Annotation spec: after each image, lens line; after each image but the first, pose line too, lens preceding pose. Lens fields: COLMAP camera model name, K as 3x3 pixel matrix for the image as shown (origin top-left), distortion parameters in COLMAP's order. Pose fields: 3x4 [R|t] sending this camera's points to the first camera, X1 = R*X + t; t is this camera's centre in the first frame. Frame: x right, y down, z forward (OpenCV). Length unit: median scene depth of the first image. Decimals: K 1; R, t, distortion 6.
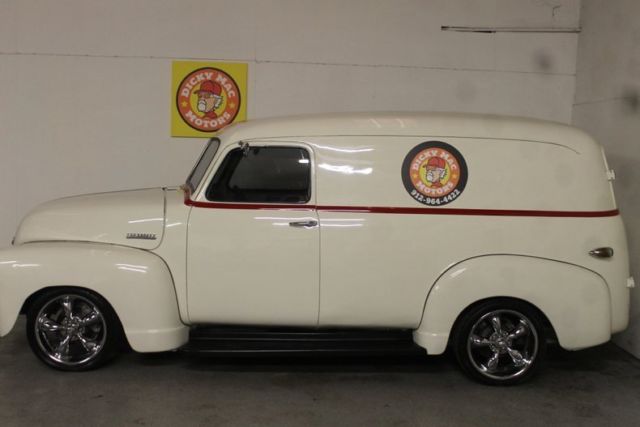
lens RADIAL K [[728.6, 0, 320.0], [0, 728.6, 213.5], [0, 0, 1]] dist [-0.068648, 0.006786]
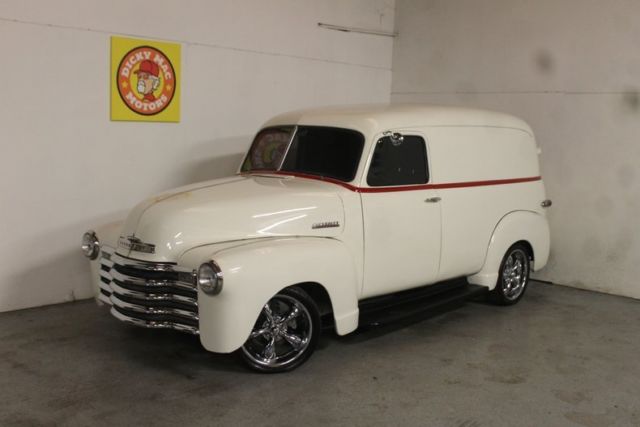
lens RADIAL K [[728.6, 0, 320.0], [0, 728.6, 213.5], [0, 0, 1]] dist [-0.068648, 0.006786]
pose [[0.708326, -0.092293, 0.699826, -0.959034], [0.059212, 0.995690, 0.071381, -0.058493], [-0.703397, -0.009123, 0.710738, 0.264097]]
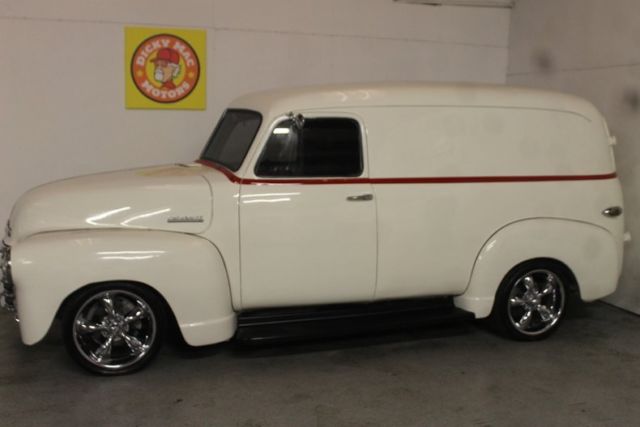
lens RADIAL K [[689.1, 0, 314.3], [0, 689.1, 213.8], [0, 0, 1]] dist [-0.079692, 0.000583]
pose [[0.960079, -0.052292, 0.274797, -0.321802], [0.038169, 0.997673, 0.056497, -0.017649], [-0.277111, -0.043752, 0.959841, 0.129600]]
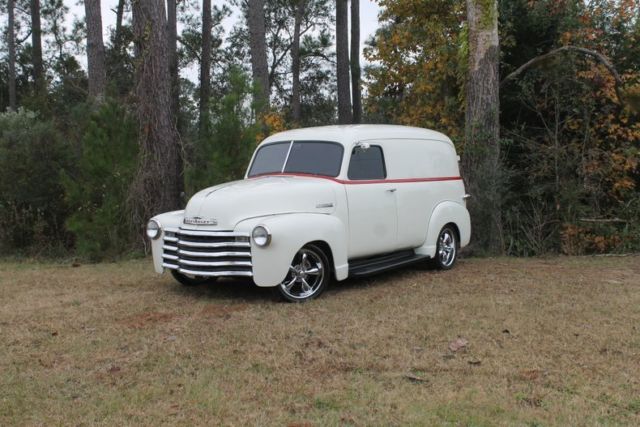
lens RADIAL K [[728.6, 0, 320.0], [0, 728.6, 213.5], [0, 0, 1]] dist [-0.068648, 0.006786]
pose [[0.610396, -0.079576, 0.788089, -1.415078], [0.092474, 0.995296, 0.028875, 0.003475], [-0.786680, 0.055252, 0.614884, 0.080291]]
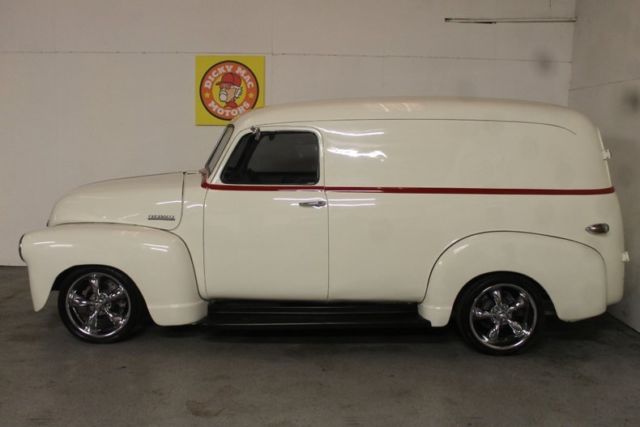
lens RADIAL K [[644.9, 0, 320.0], [0, 644.9, 213.5], [0, 0, 1]] dist [-0.090281, 0.022561]
pose [[0.999267, -0.010948, -0.036682, 0.021102], [0.012000, 0.999519, 0.028597, 0.001164], [0.036352, -0.029016, 0.998918, 0.063878]]
